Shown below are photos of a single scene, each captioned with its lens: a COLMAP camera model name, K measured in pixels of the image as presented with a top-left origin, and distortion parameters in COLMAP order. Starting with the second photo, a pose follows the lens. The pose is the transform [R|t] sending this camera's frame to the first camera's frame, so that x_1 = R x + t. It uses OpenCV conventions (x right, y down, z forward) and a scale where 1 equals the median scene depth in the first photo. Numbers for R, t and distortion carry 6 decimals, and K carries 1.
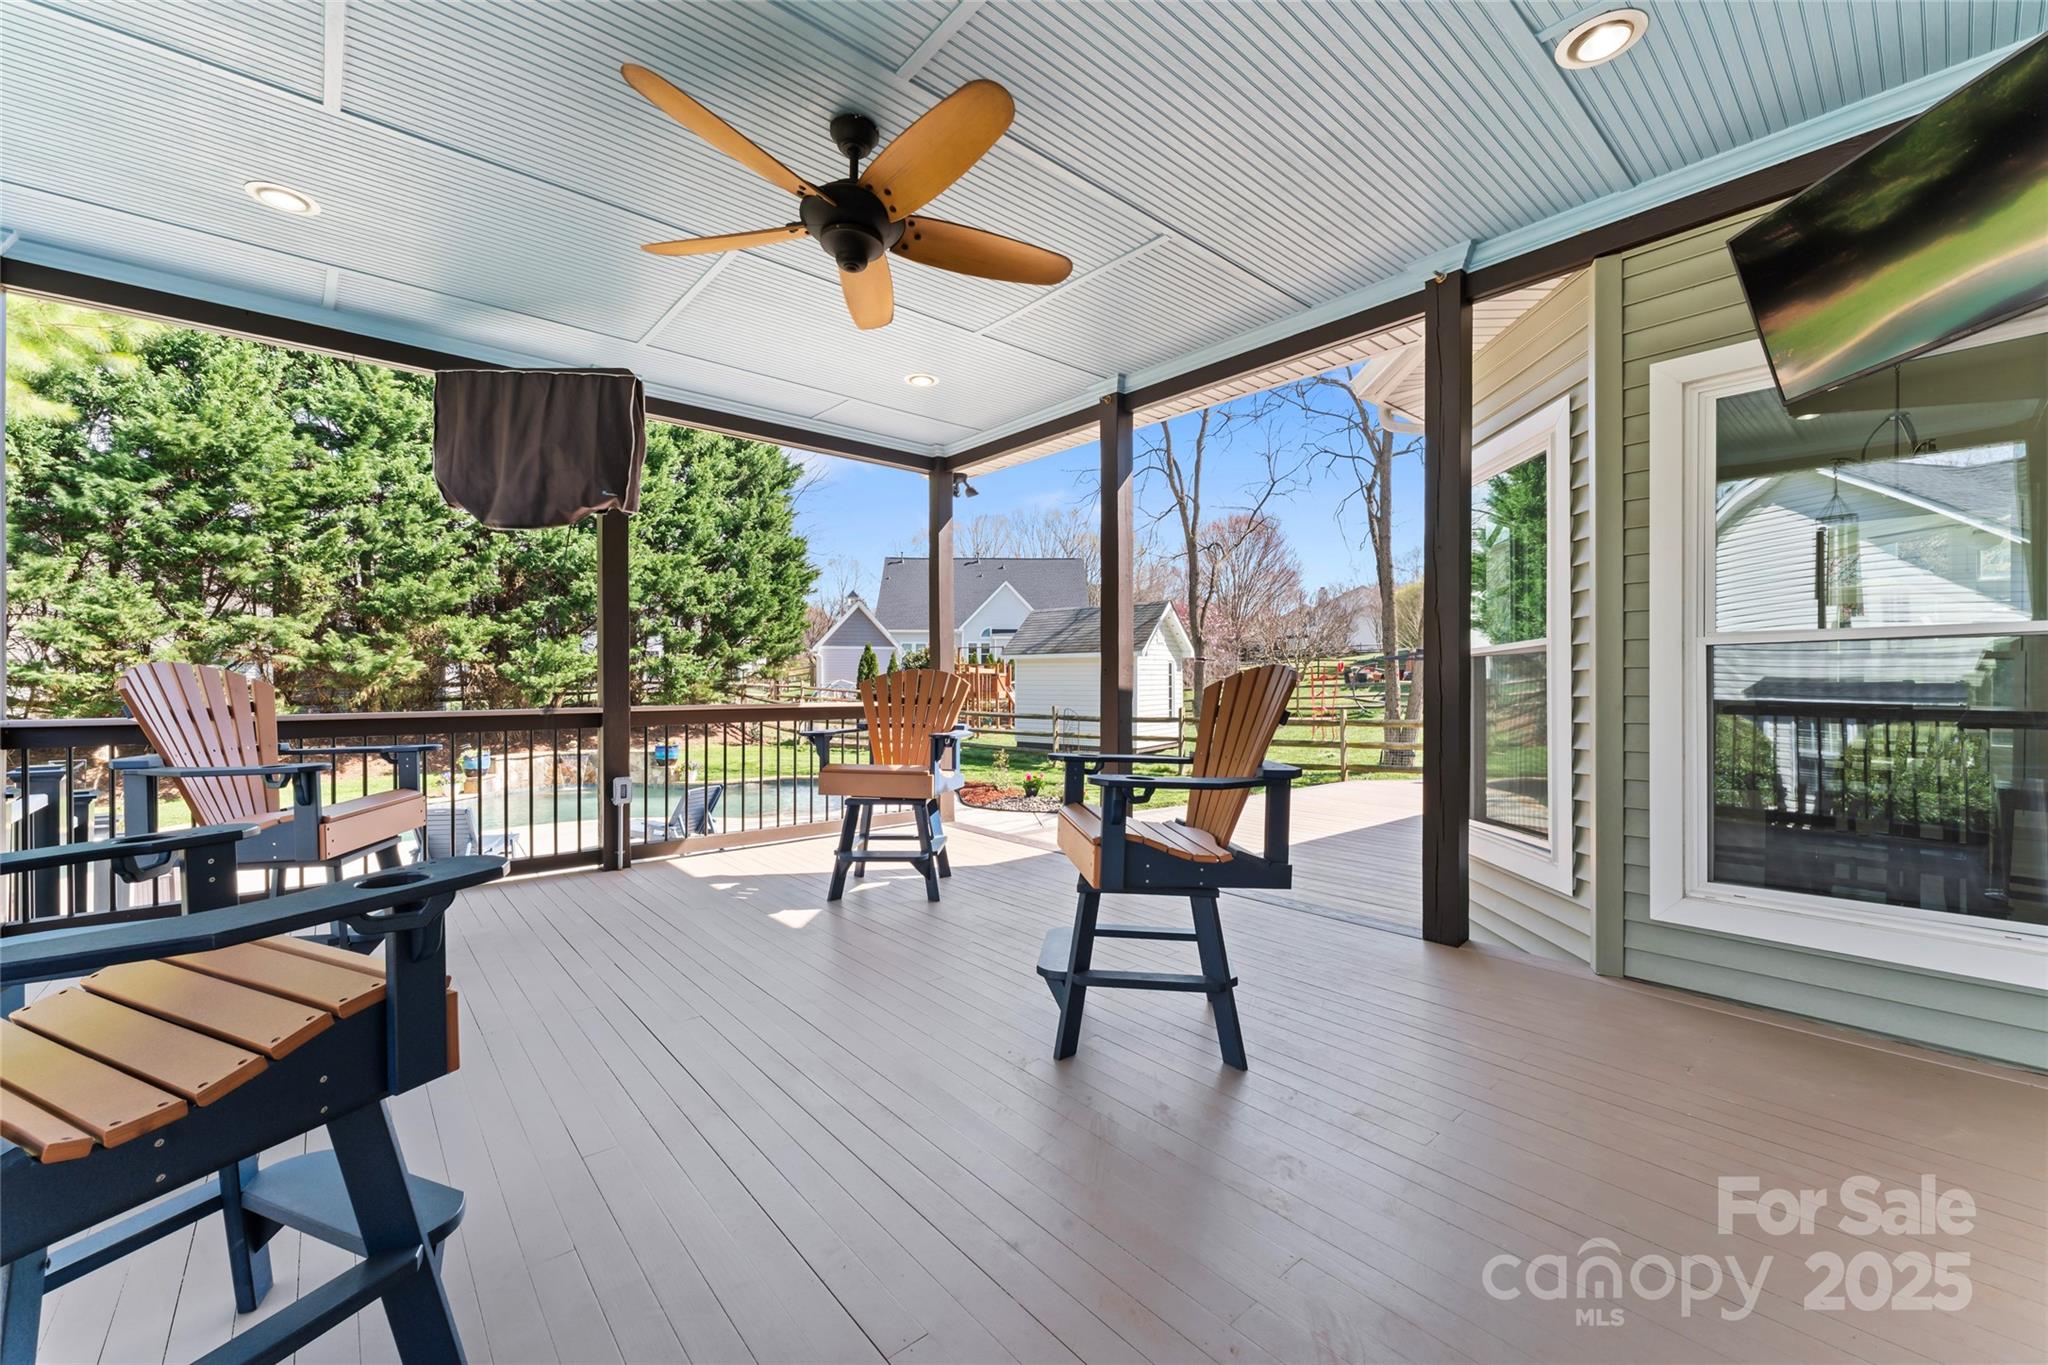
lens RADIAL K [[804.7, 0, 1013.2], [0, 804.7, 678.5], [0, 0, 1]] dist [-0.002321, 0.000076]
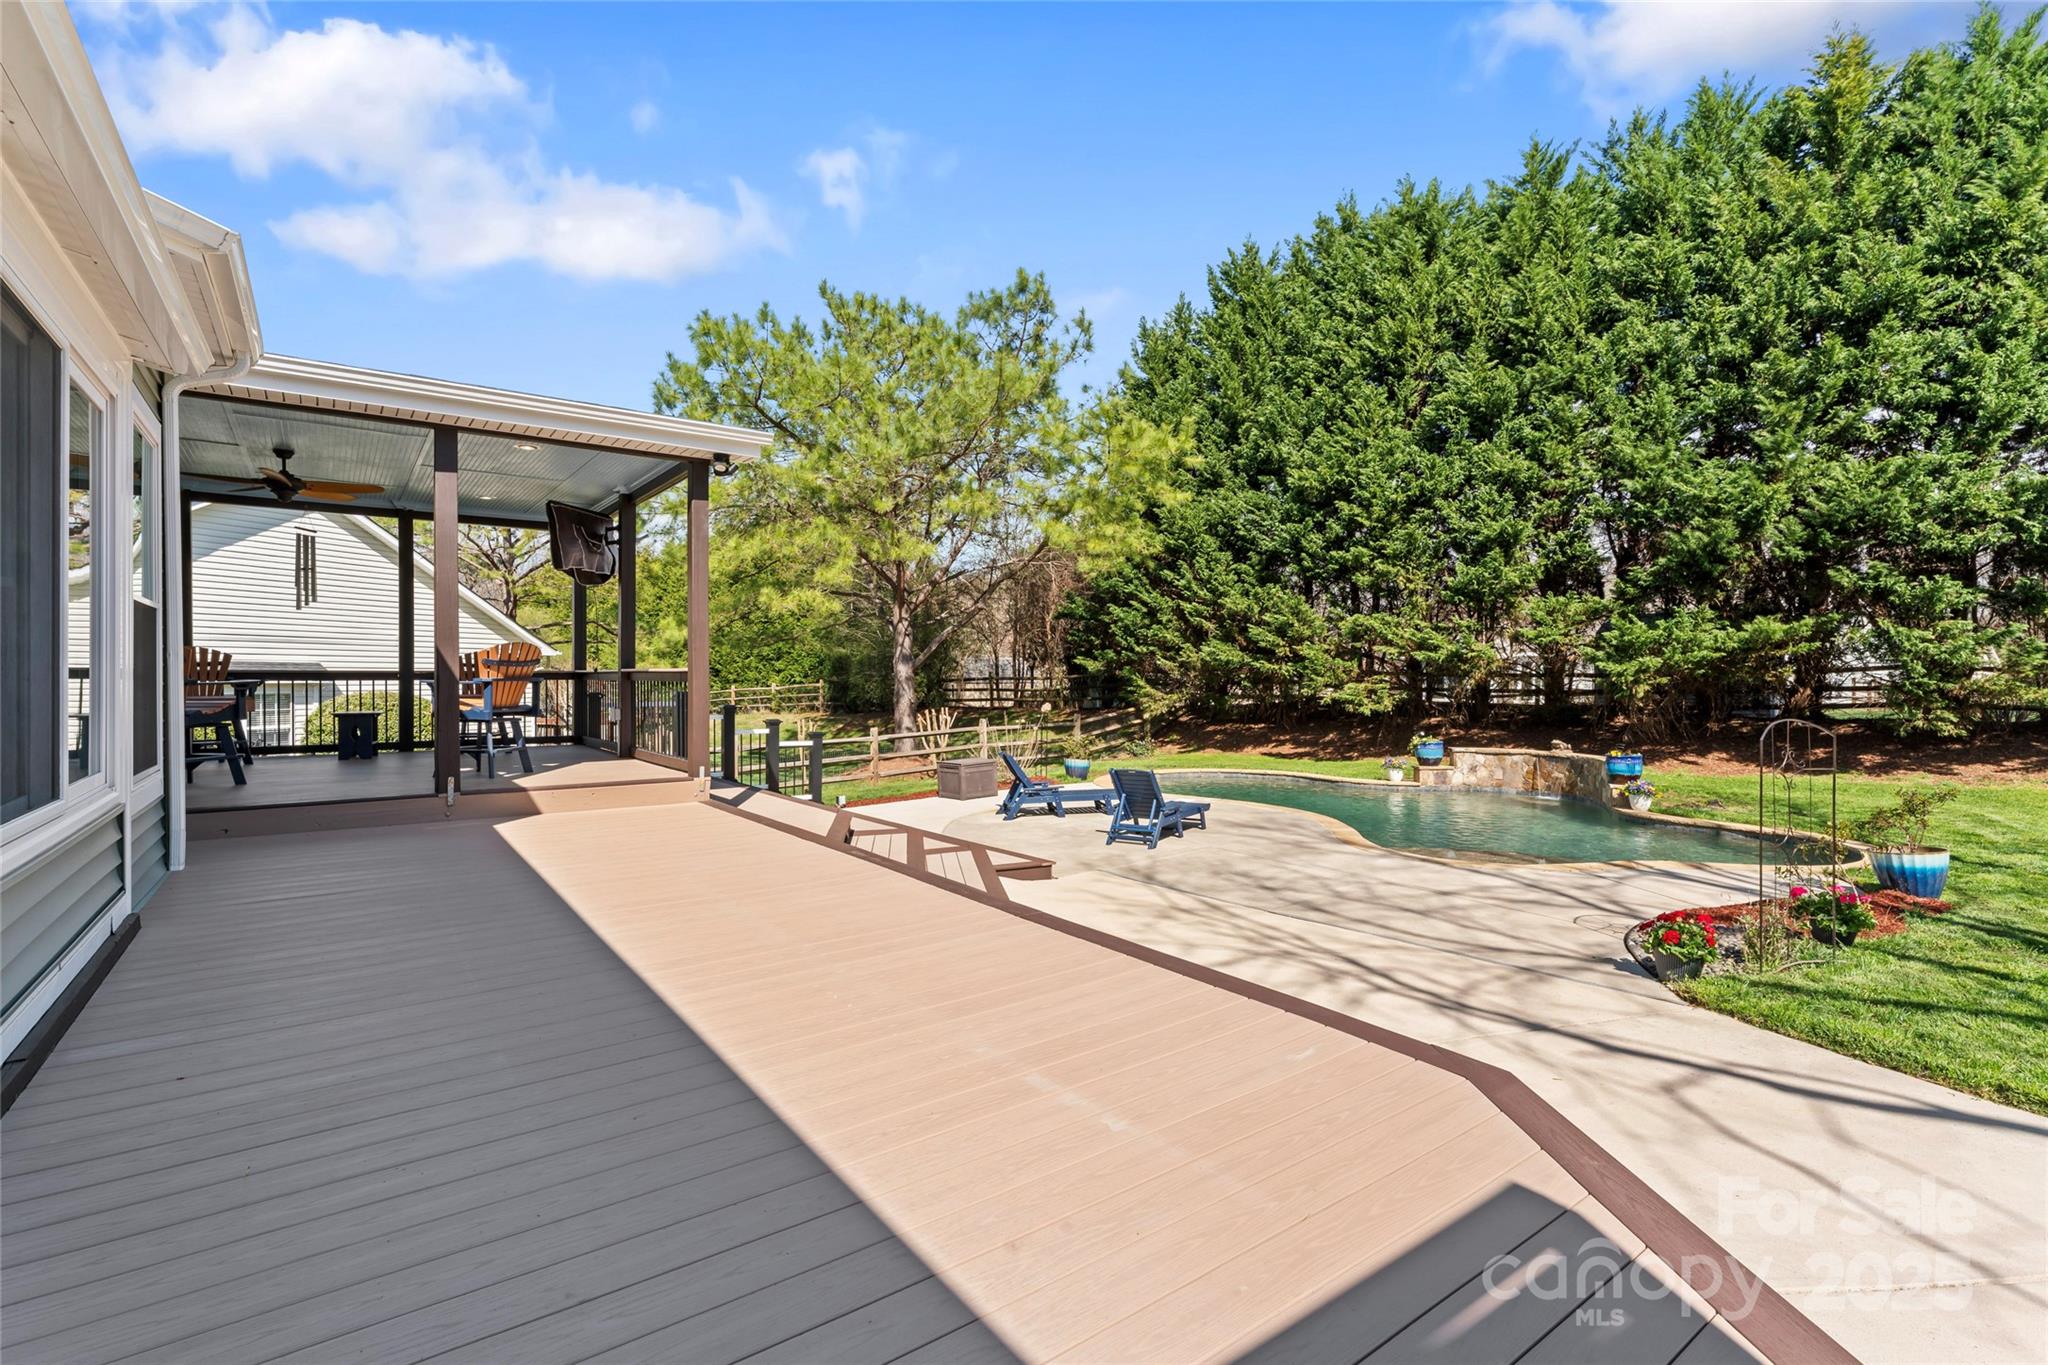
lens RADIAL K [[934.0, 0, 1023.2], [0, 934.0, 681.2], [0, 0, 1]] dist [0.000777, 0.000029]
pose [[-0.067888, 0.008613, -0.997656, 0.313659], [0.001601, 0.999962, 0.008524, 0.006427], [0.997692, -0.001018, -0.067899, 0.387197]]
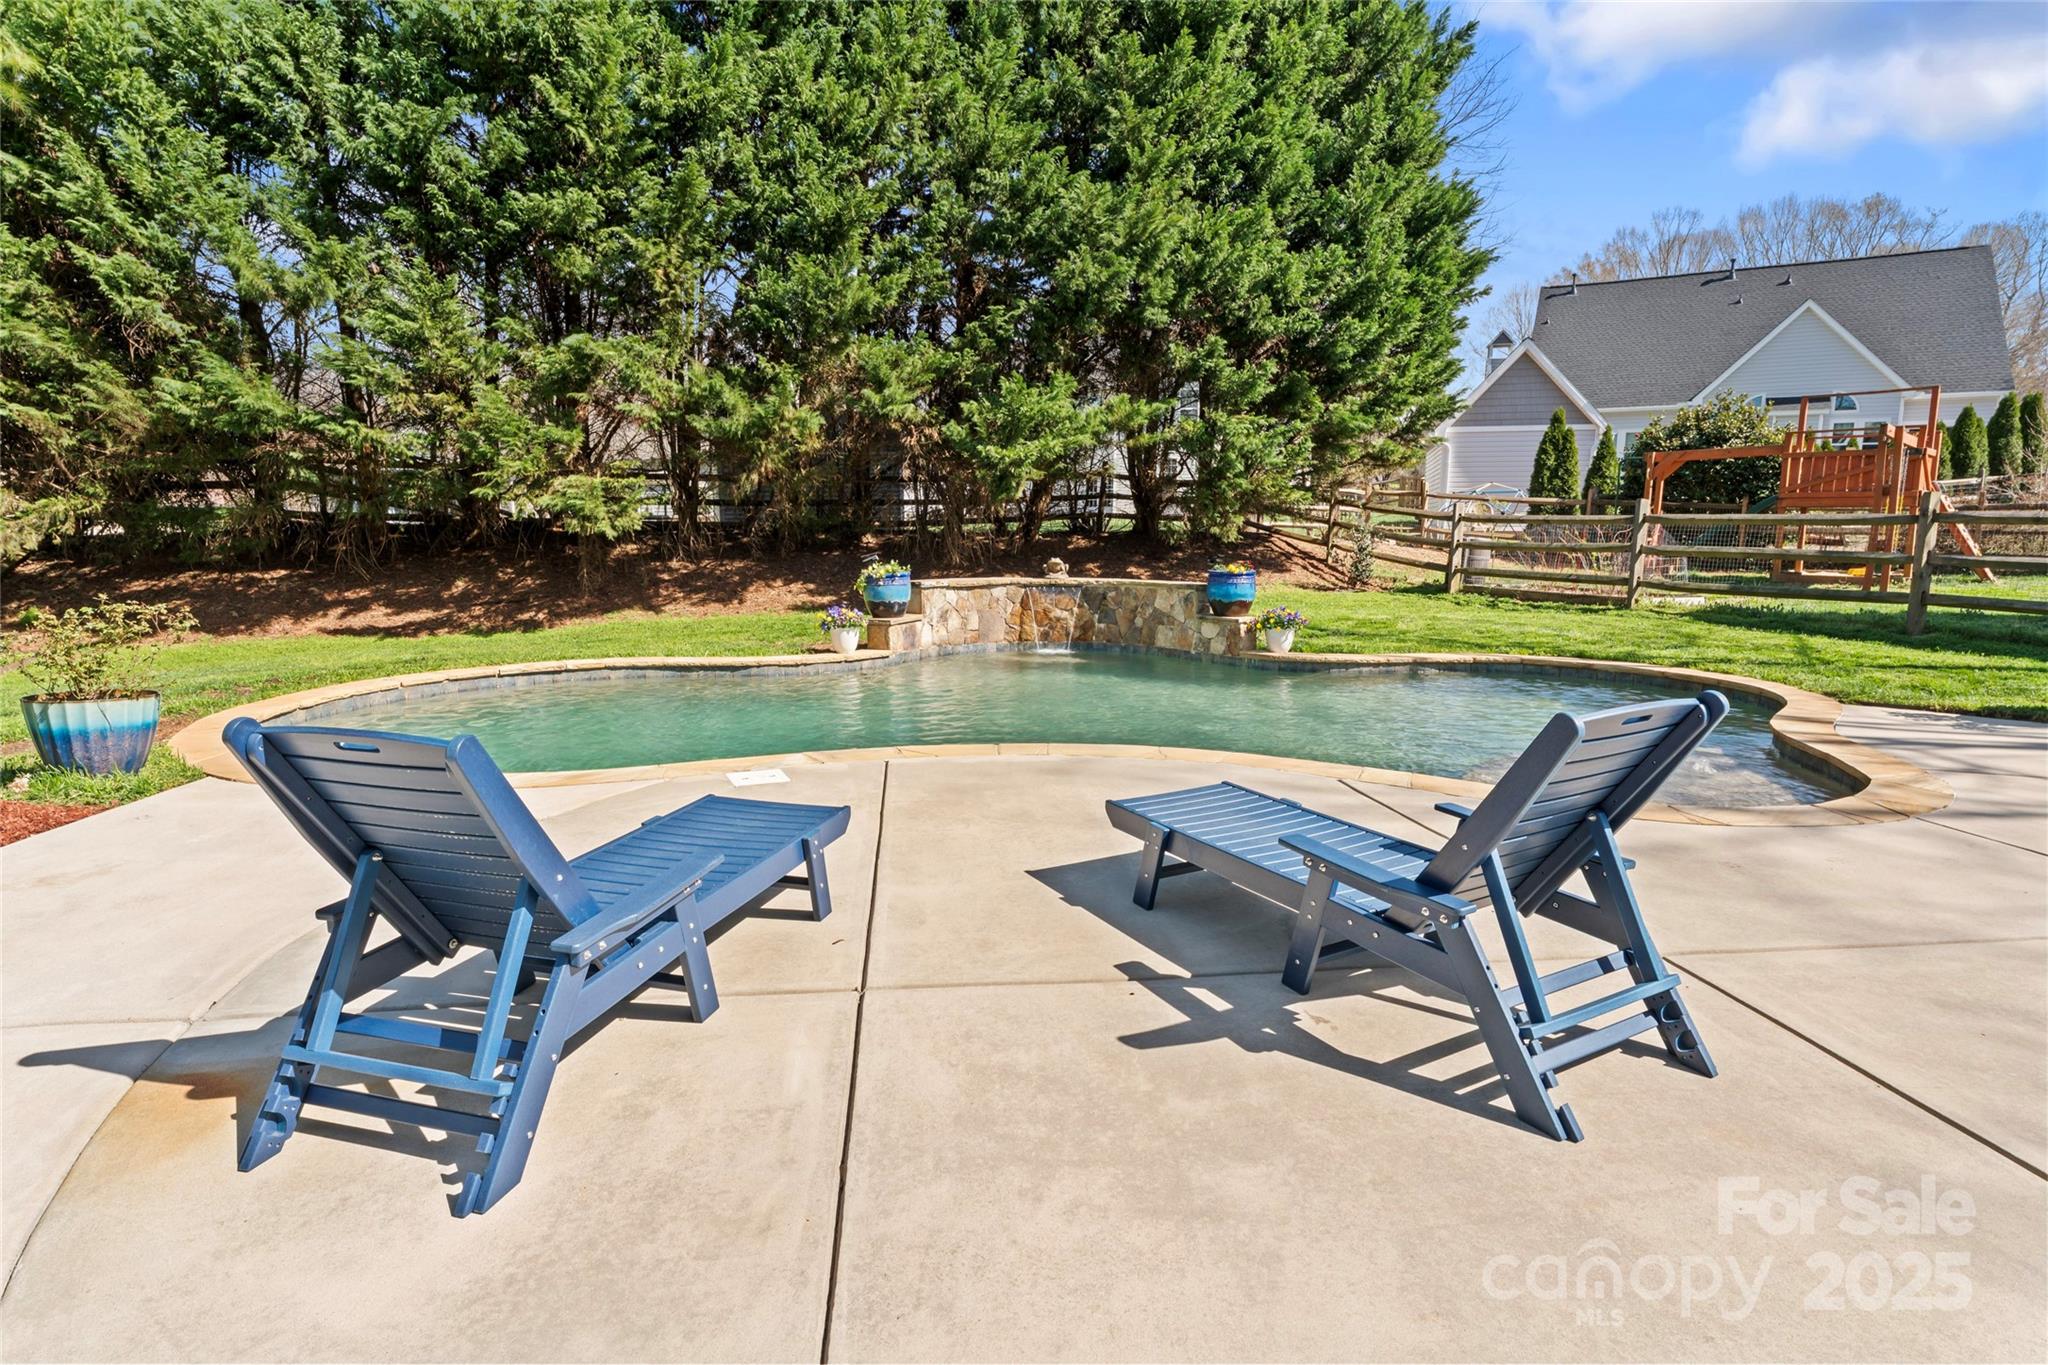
lens RADIAL K [[1080.8, 0, 1008.6], [0, 1080.8, 692.2], [0, 0, 1]] dist [0.002209, 0.000980]
pose [[0.850095, 0.085321, -0.519672, -0.153873], [-0.001709, 0.987230, 0.159290, 0.037960], [0.526627, -0.134523, 0.839385, 0.293397]]
